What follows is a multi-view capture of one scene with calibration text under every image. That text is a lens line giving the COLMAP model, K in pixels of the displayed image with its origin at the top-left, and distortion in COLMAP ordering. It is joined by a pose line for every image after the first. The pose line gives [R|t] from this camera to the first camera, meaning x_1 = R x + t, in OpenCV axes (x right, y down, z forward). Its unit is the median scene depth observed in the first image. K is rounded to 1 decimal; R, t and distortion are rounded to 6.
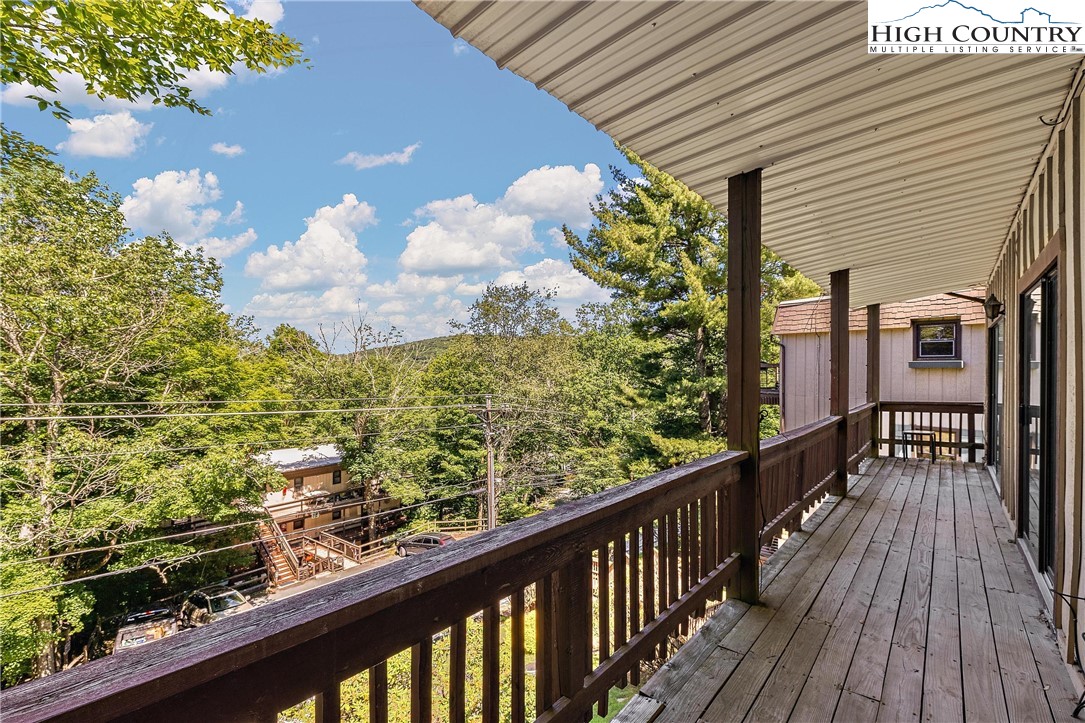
lens RADIAL K [[476.3, 0, 542.5], [0, 476.3, 361.5], [0, 0, 1]] dist [-0.001515, 0.000431]
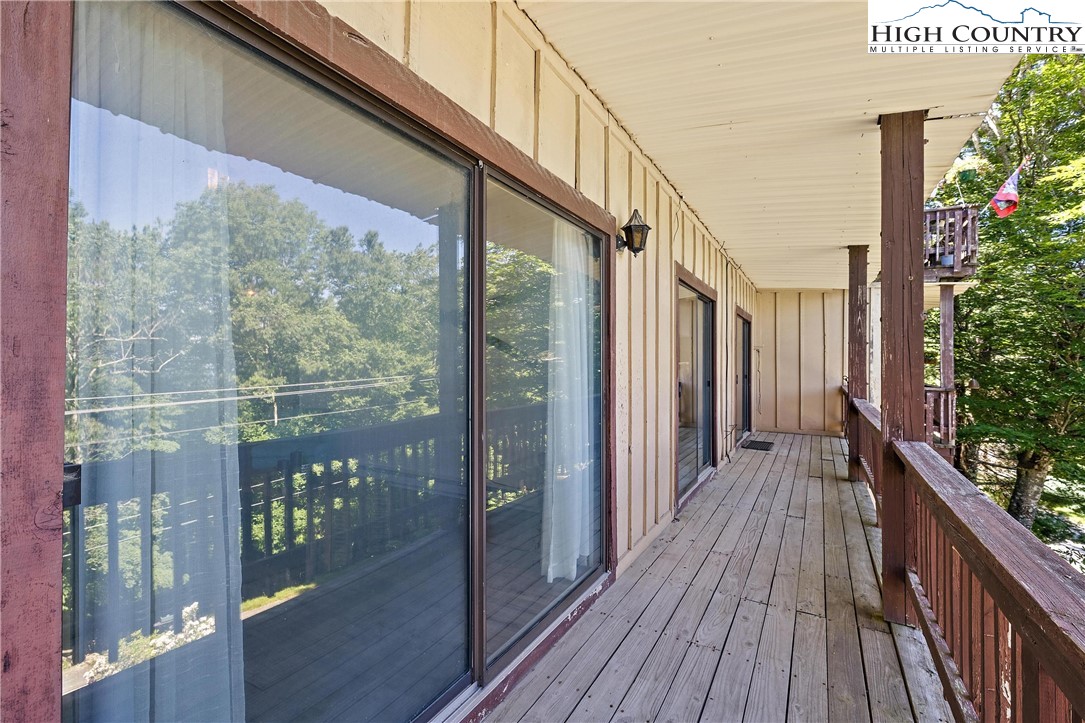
lens RADIAL K [[476.3, 0, 542.5], [0, 476.3, 361.5], [0, 0, 1]] dist [-0.001515, 0.000431]
pose [[-0.984808, -0.003551, -0.173610, 1.353153], [-0.002622, 0.999981, -0.005576, 0.053603], [0.173626, -0.005036, -0.984799, 1.817488]]
